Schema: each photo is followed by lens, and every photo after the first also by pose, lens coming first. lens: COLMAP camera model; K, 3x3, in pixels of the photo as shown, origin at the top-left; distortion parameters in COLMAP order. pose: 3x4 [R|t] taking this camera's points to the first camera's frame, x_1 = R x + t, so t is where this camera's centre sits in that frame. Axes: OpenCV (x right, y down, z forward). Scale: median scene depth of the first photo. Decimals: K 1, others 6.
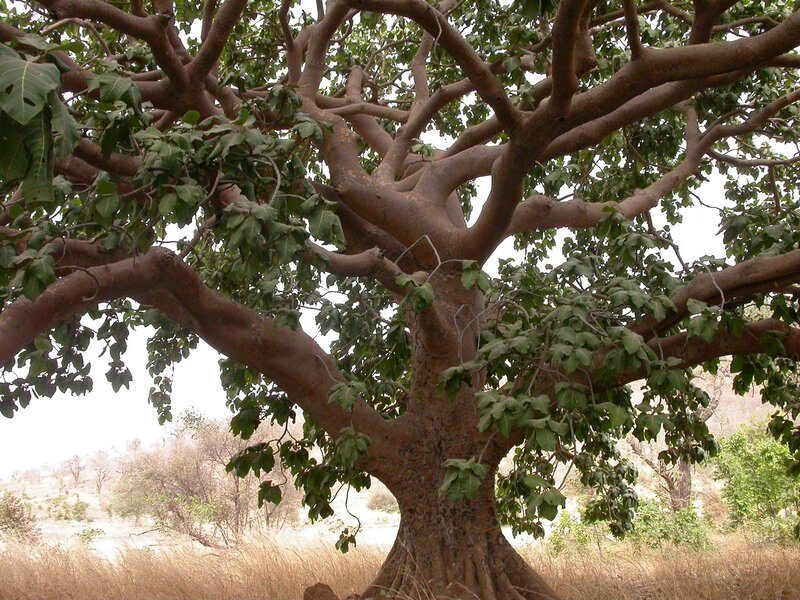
lens RADIAL K [[1234.1, 0, 400.0], [0, 1234.1, 300.0], [0, 0, 1]] dist [-0.166770, -0.018123]
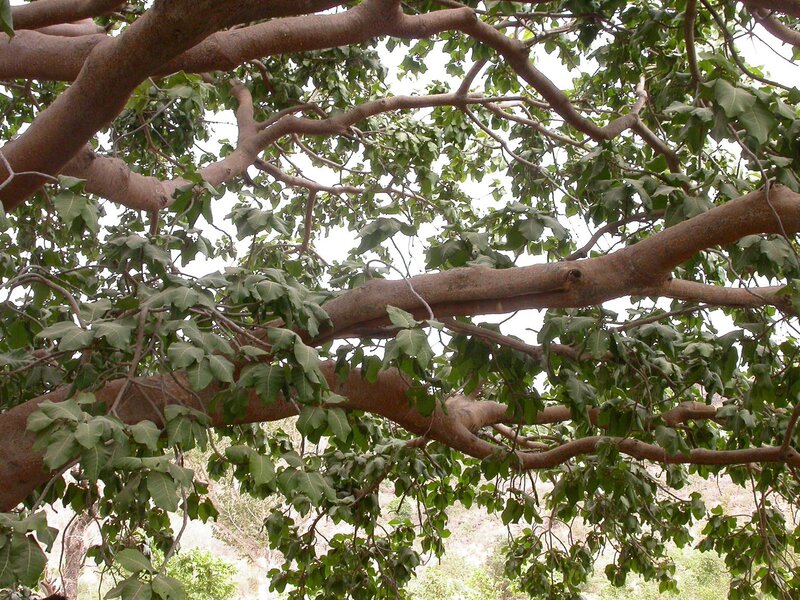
lens RADIAL K [[1234.1, 0, 400.0], [0, 1234.1, 300.0], [0, 0, 1]] dist [-0.166770, -0.018123]
pose [[0.748896, 0.193925, 0.633678, -0.186935], [-0.121533, 0.980198, -0.156340, 0.098829], [-0.651448, 0.040070, 0.757634, 0.460182]]
